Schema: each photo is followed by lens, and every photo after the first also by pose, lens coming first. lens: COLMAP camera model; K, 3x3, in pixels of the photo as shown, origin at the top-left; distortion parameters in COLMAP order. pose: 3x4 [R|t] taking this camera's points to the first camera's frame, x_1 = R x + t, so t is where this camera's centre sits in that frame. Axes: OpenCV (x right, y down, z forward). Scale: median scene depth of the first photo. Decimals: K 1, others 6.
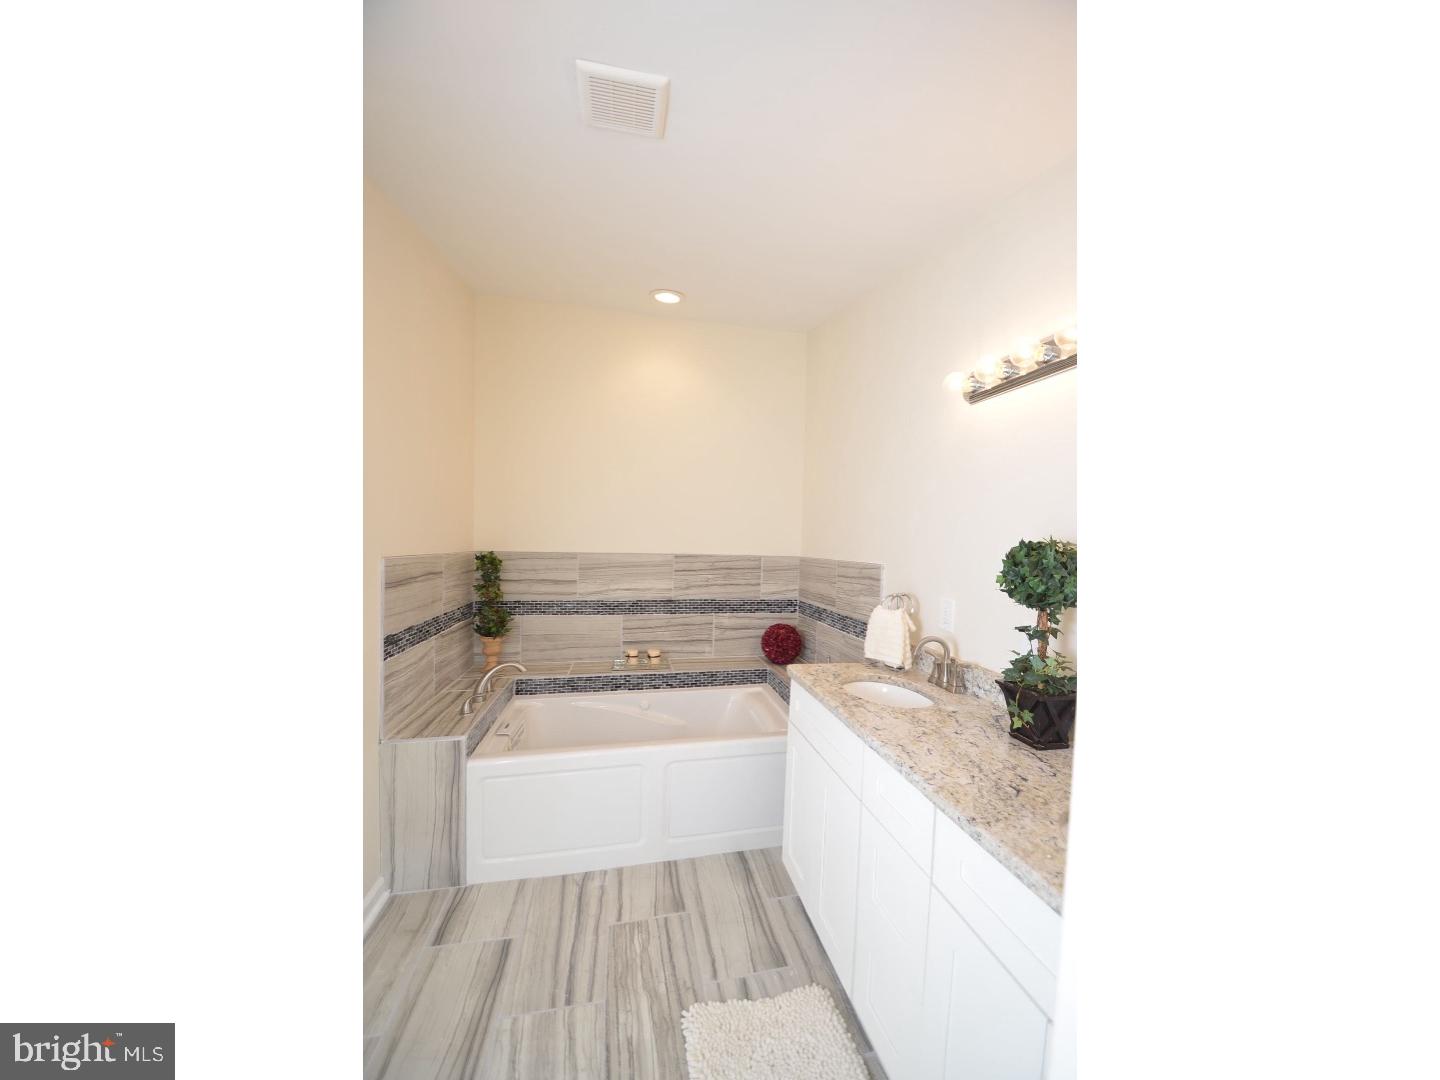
lens RADIAL K [[462.9, 0, 732.3], [0, 462.9, 556.2], [0, 0, 1]] dist [0.000244, -0.000021]
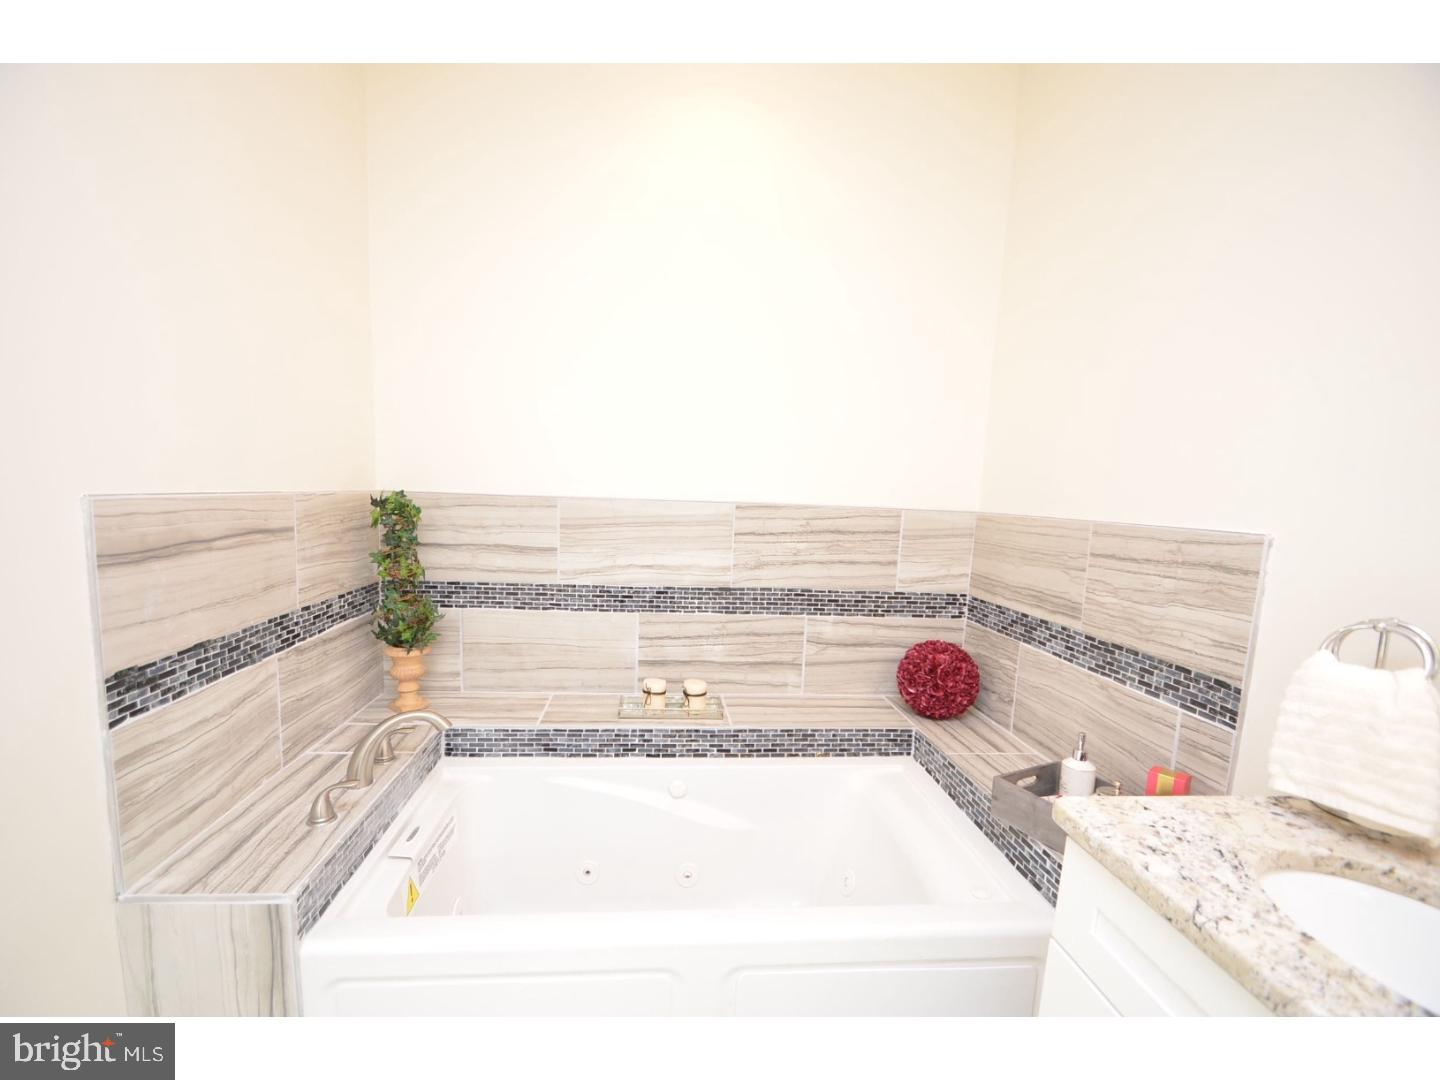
lens RADIAL K [[625.8, 0, 712.4], [0, 625.8, 565.7], [0, 0, 1]] dist [0.000197, -0.000329]
pose [[0.991855, 0.029471, -0.123912, -0.067143], [-0.018072, 0.995583, 0.092133, 0.002543], [0.126080, -0.089144, 0.988007, 0.313827]]
